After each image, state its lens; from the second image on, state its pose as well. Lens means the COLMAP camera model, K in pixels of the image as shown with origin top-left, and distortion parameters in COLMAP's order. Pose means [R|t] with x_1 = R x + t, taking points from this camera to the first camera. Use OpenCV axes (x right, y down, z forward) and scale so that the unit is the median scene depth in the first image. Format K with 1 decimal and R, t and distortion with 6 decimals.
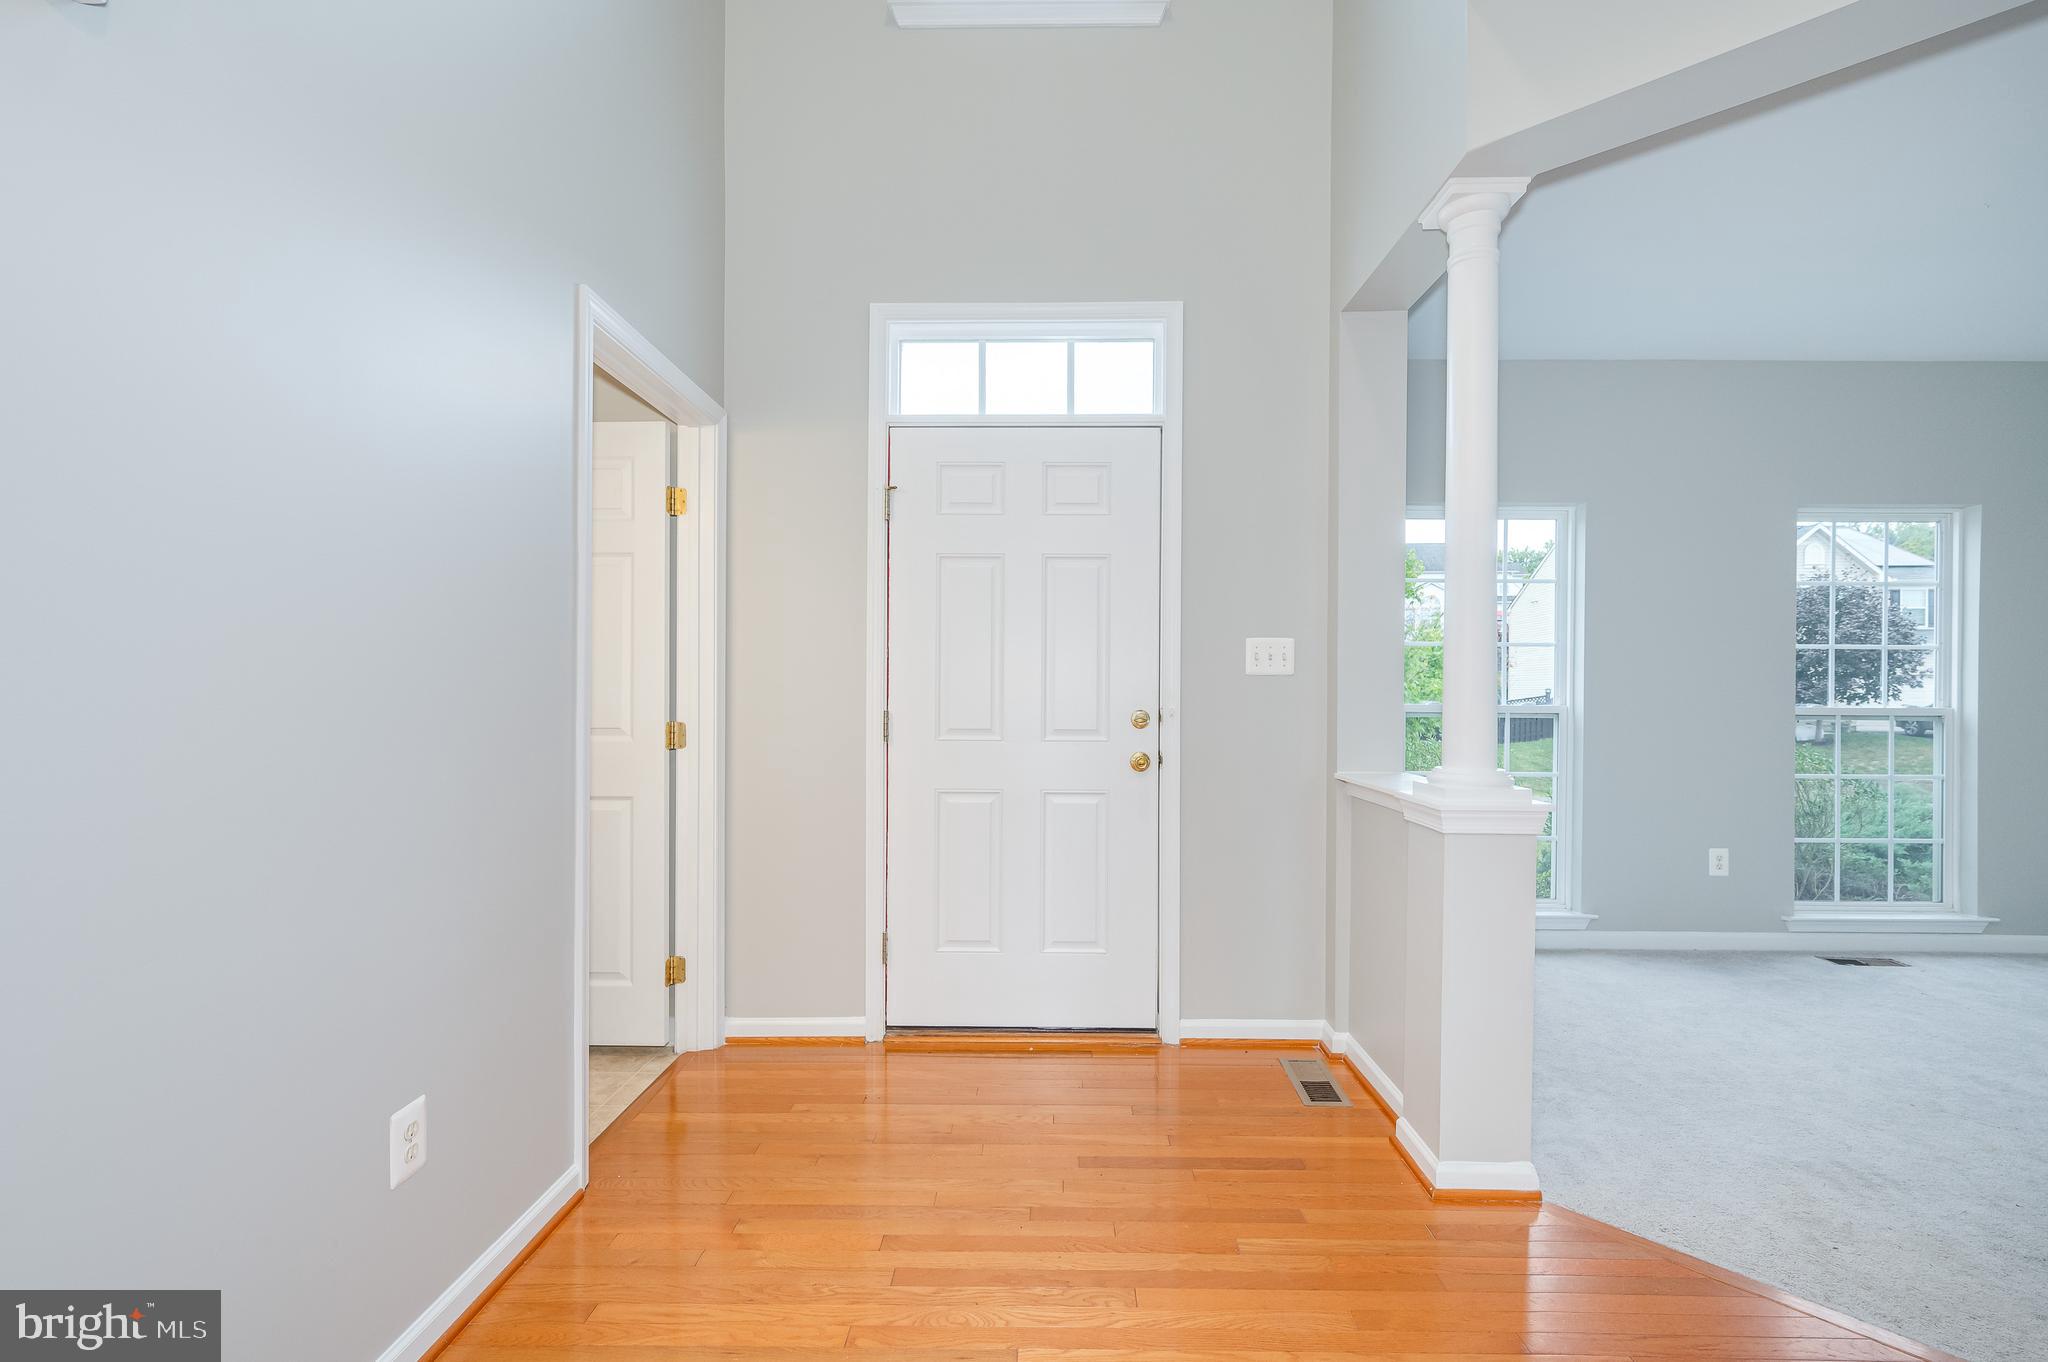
lens RADIAL K [[932.3, 0, 1040.1], [0, 932.3, 695.5], [0, 0, 1]] dist [0.000945, -0.000156]
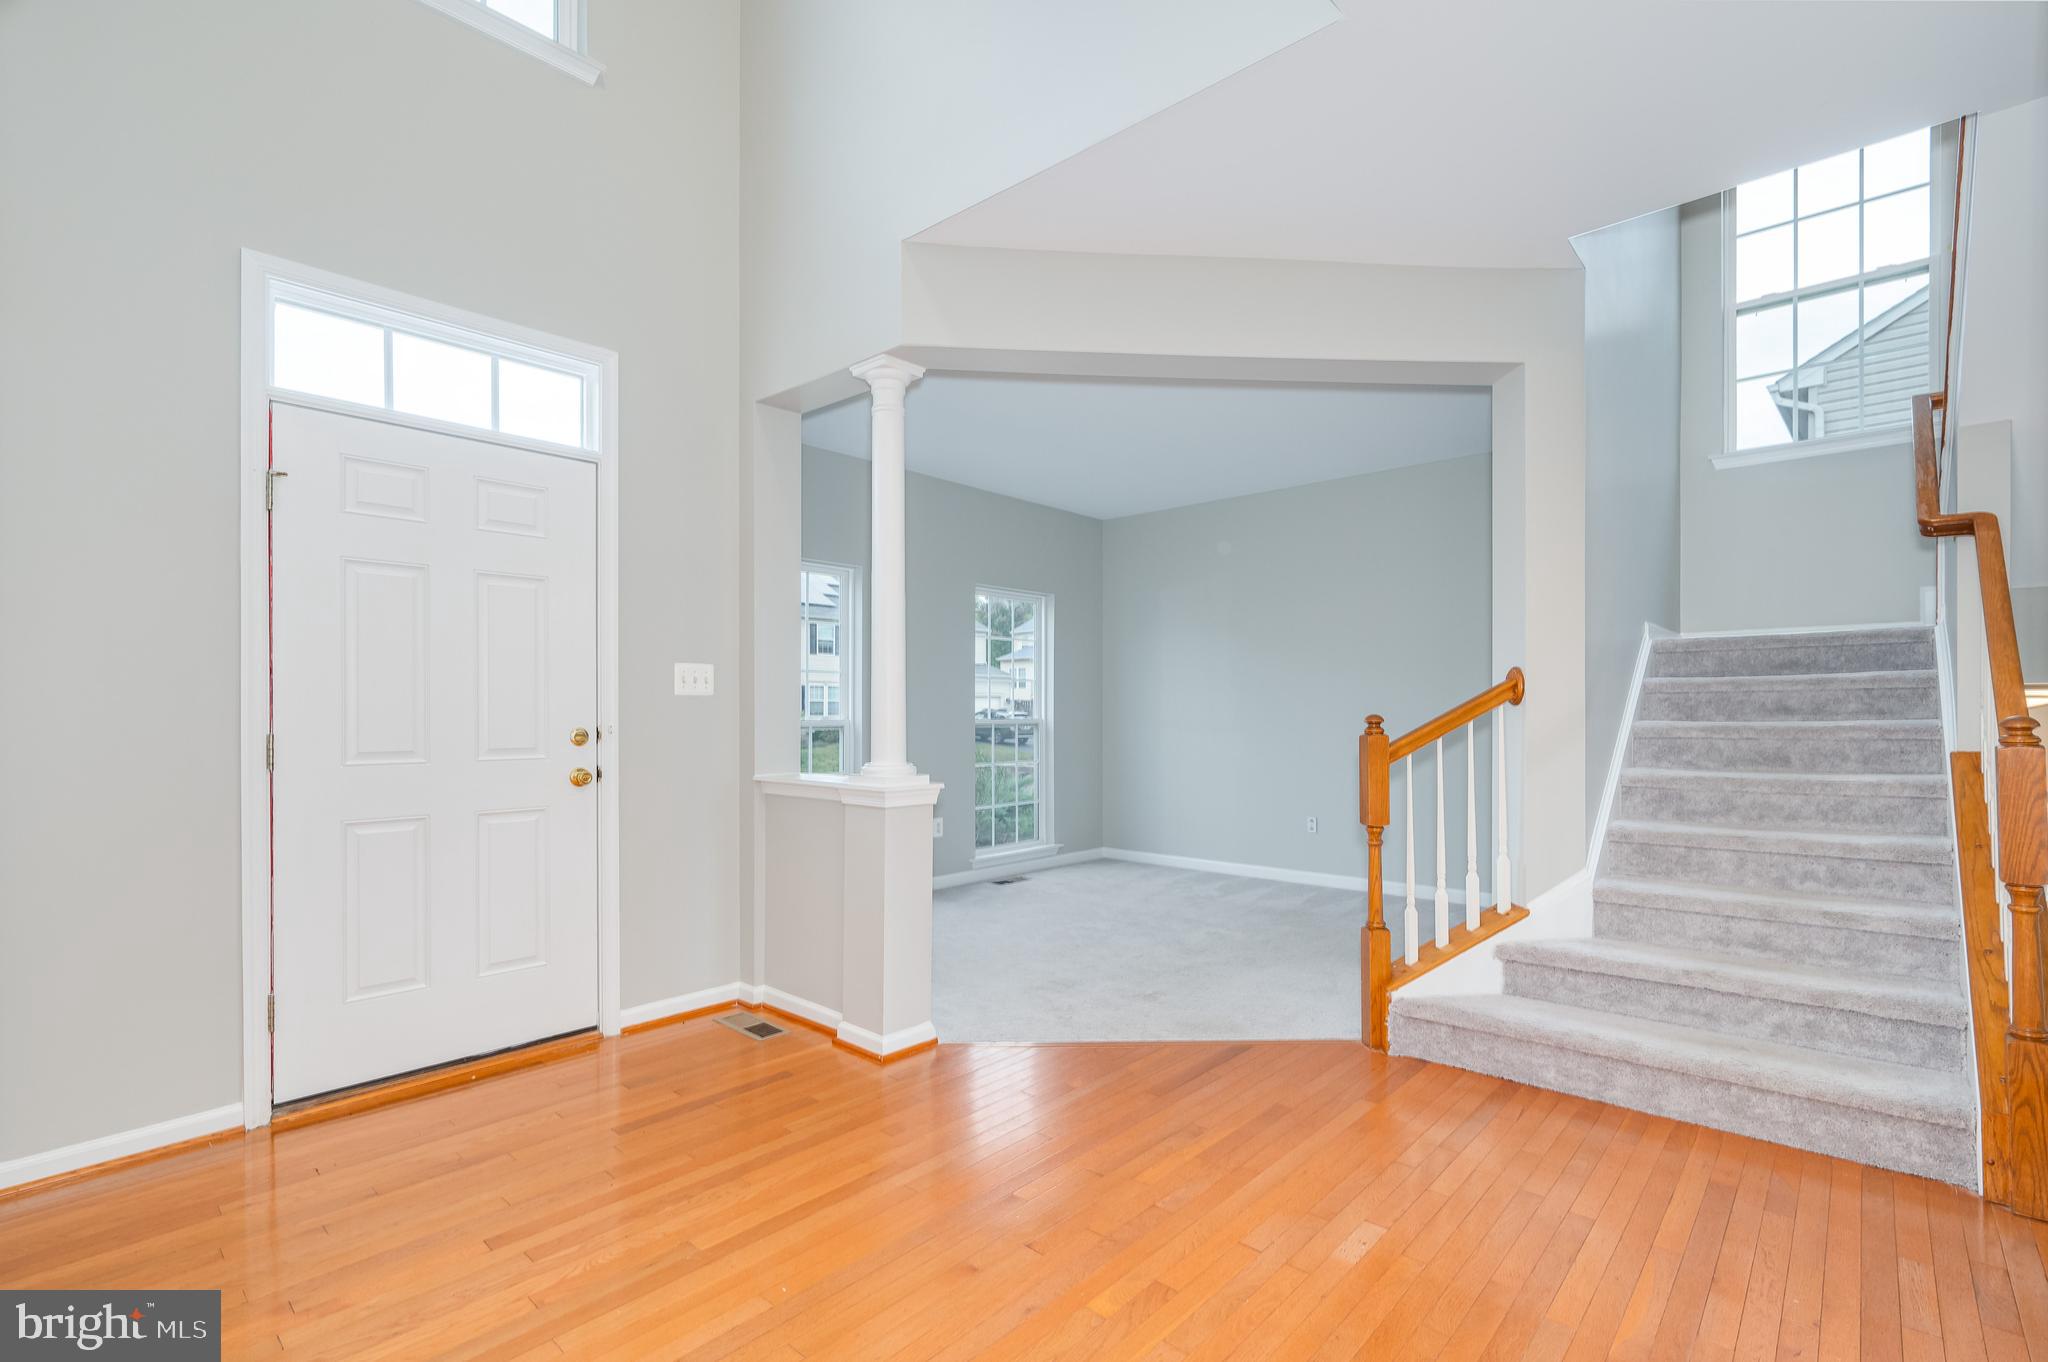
lens RADIAL K [[939.3, 0, 1050.9], [0, 939.3, 714.4], [0, 0, 1]] dist [0.001211, -0.000163]
pose [[0.649323, -0.007839, 0.760472, -0.355868], [0.005819, 0.999969, 0.005339, -0.002589], [-0.760491, 0.000958, 0.649348, -0.097847]]
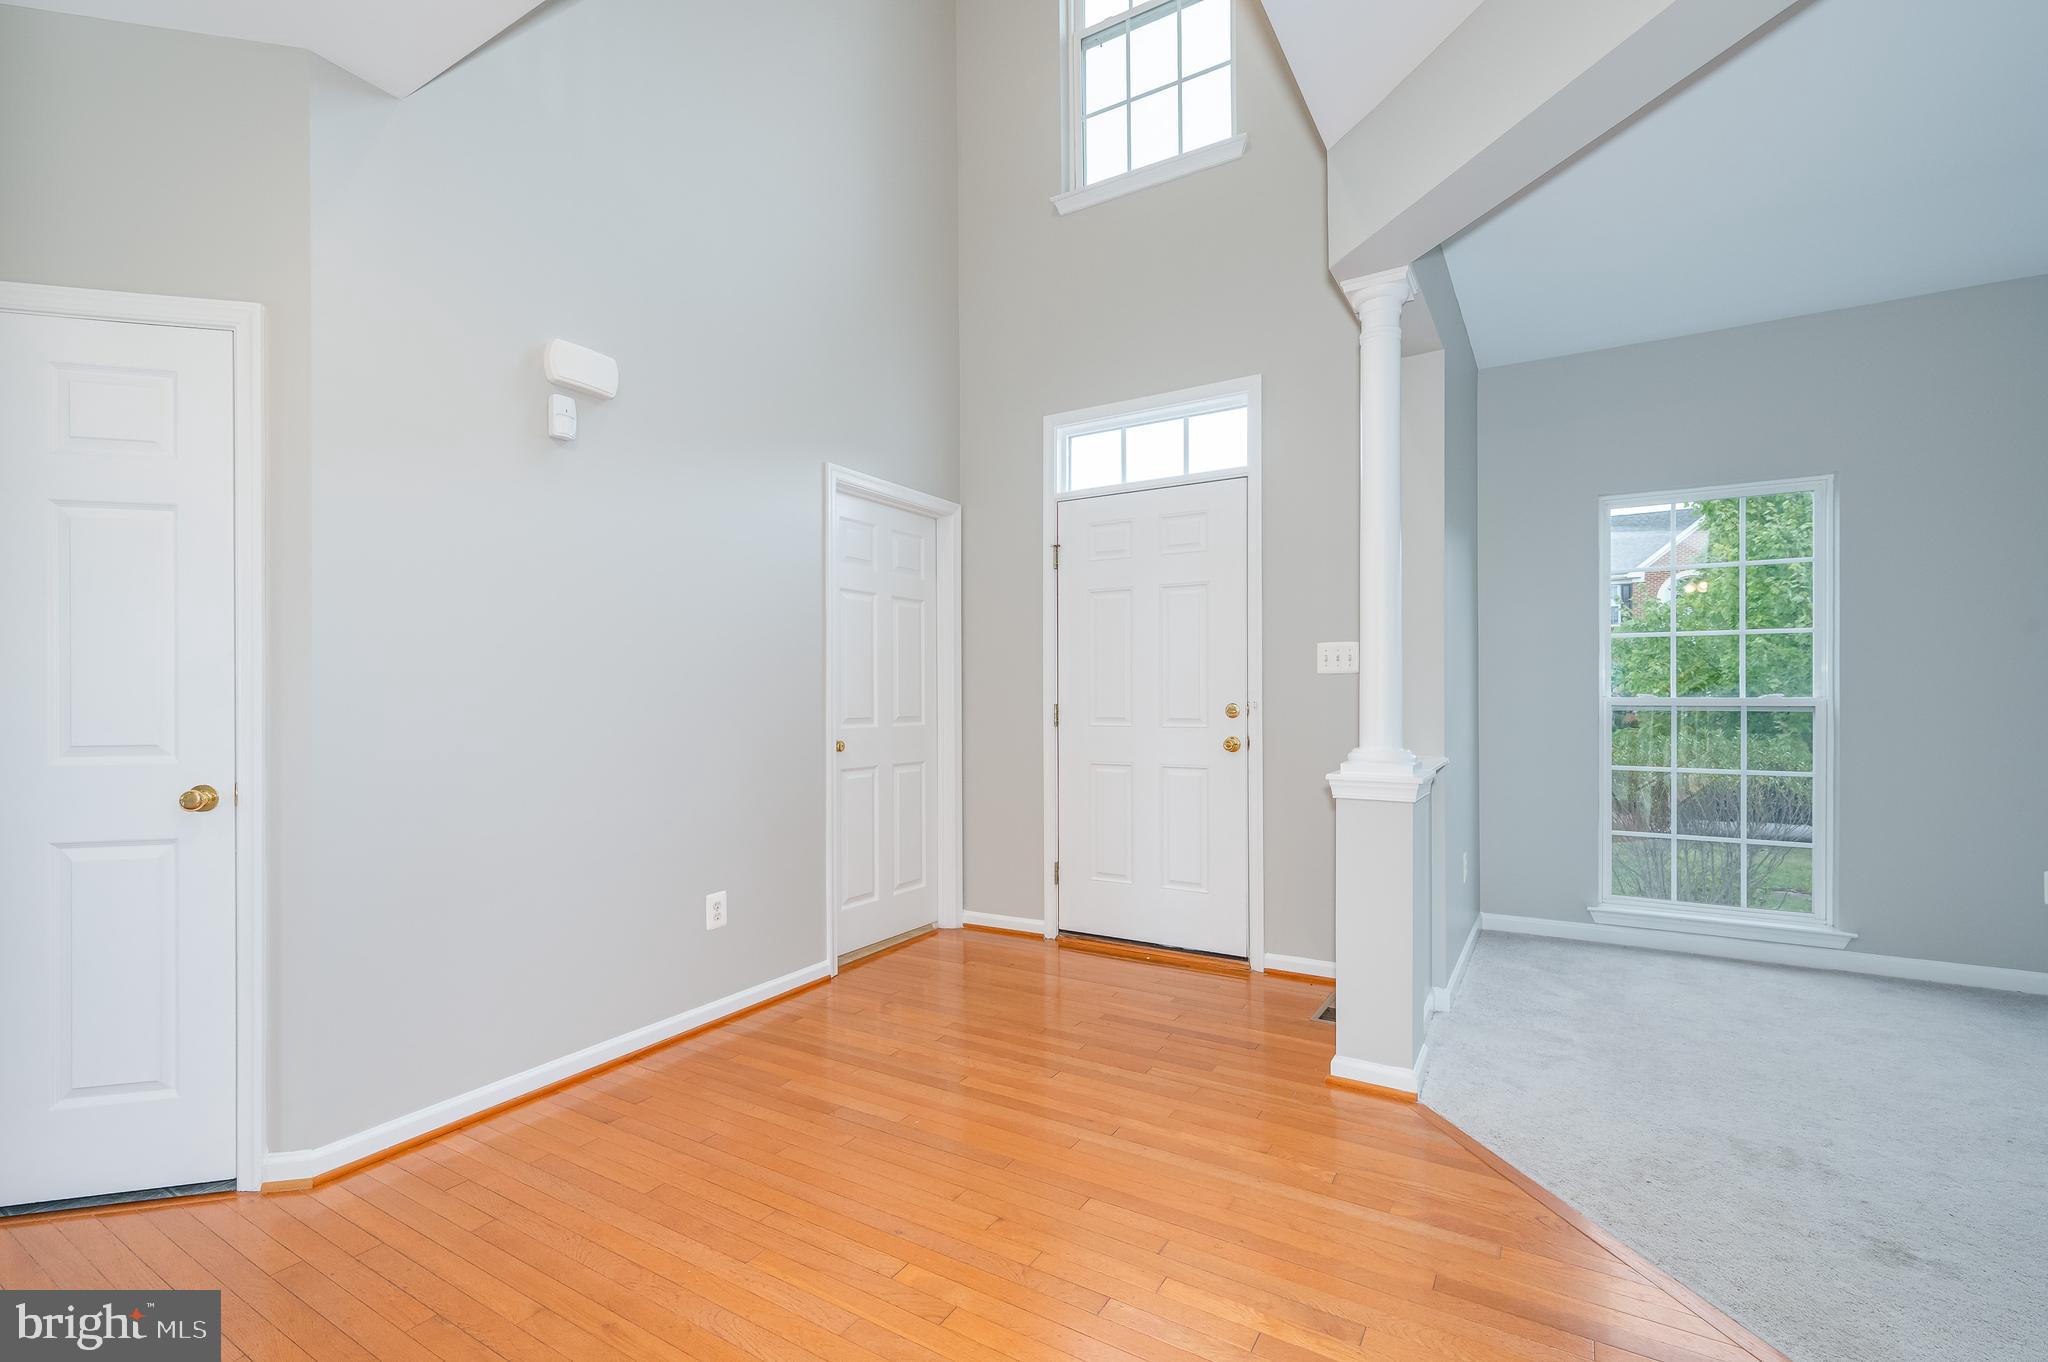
lens RADIAL K [[906.0, 0, 1017.5], [0, 906.0, 693.9], [0, 0, 1]] dist [0.000844, 0.000654]
pose [[0.857634, -0.008708, -0.514188, 0.490311], [0.009340, 0.999955, -0.001356, 0.001650], [0.514177, -0.003640, 0.857677, -0.202510]]
